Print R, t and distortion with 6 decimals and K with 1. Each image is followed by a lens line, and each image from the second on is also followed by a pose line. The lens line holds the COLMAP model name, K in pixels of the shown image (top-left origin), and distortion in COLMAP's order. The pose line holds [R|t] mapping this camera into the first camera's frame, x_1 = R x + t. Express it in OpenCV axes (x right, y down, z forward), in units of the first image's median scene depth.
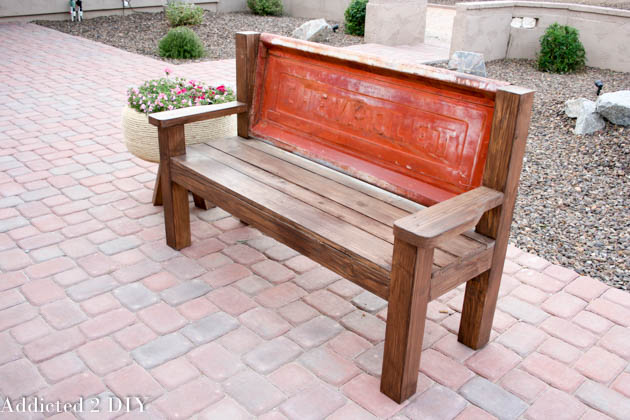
lens RADIAL K [[619.0, 0, 315.0], [0, 619.0, 210.0], [0, 0, 1]] dist [-0.106935, 0.003369]
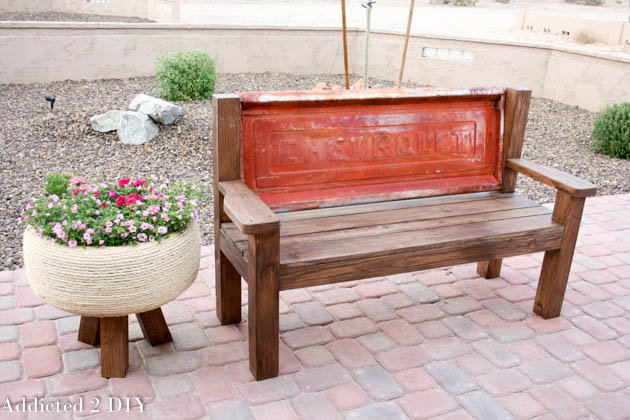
lens RADIAL K [[659.9, 0, 315.0], [0, 659.9, 210.0], [0, 0, 1]] dist [-0.088190, -0.006247]
pose [[0.321184, -0.337806, 0.884719, -1.089093], [0.348064, 0.910938, 0.221458, -0.368327], [-0.880734, 0.236810, 0.410157, 0.694628]]
